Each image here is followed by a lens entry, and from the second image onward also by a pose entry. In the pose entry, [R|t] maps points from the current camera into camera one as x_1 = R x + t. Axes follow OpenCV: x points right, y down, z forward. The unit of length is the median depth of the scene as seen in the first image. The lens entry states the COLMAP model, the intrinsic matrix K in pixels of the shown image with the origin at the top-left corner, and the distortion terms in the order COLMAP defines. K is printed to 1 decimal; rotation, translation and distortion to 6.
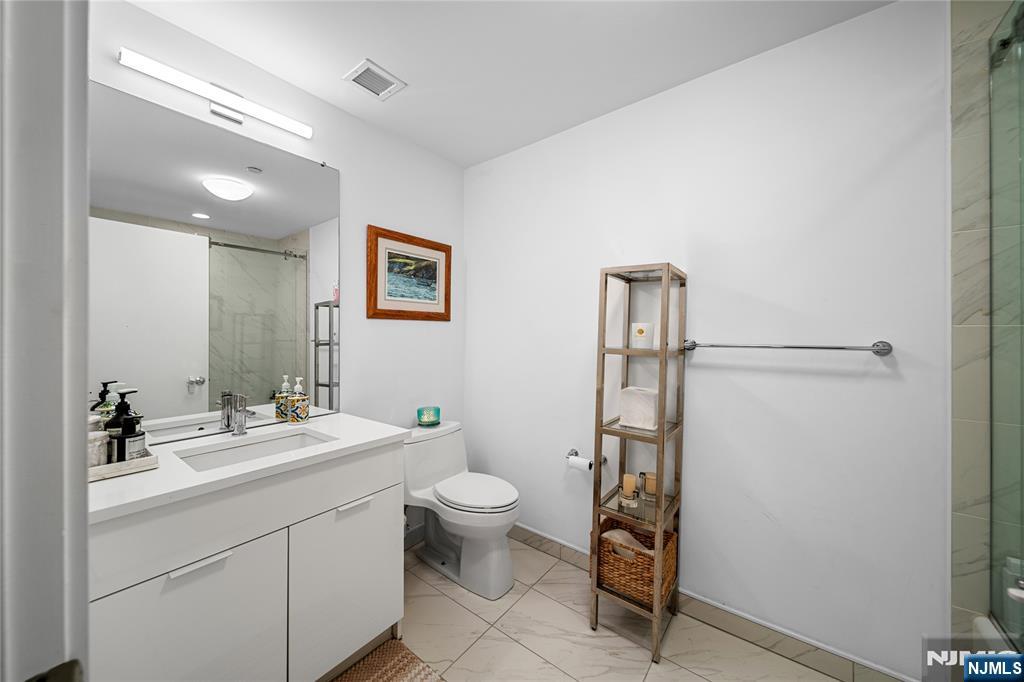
lens RADIAL K [[364.9, 0, 512.2], [0, 364.9, 338.3], [0, 0, 1]] dist [0.001076, -0.000146]
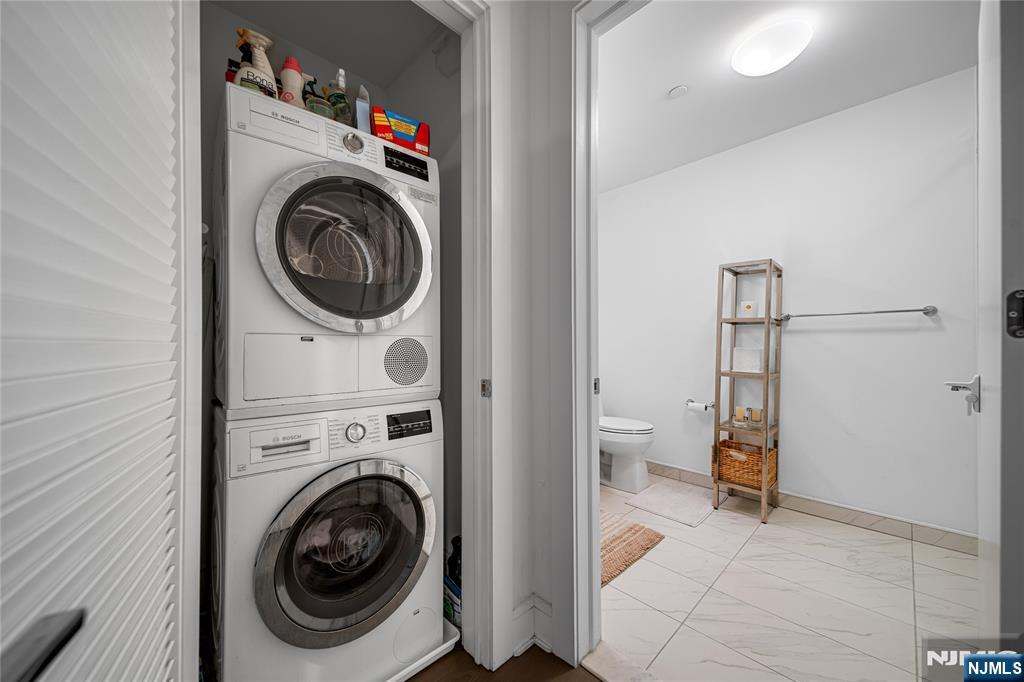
lens RADIAL K [[369.4, 0, 512.0], [0, 369.4, 341.0], [0, 0, 1]] dist [0.001421, 0.000087]
pose [[0.987384, -0.006624, -0.158204, -0.352029], [0.005738, 0.999965, -0.006056, 0.121293], [0.158238, 0.005071, 0.987388, -0.614882]]
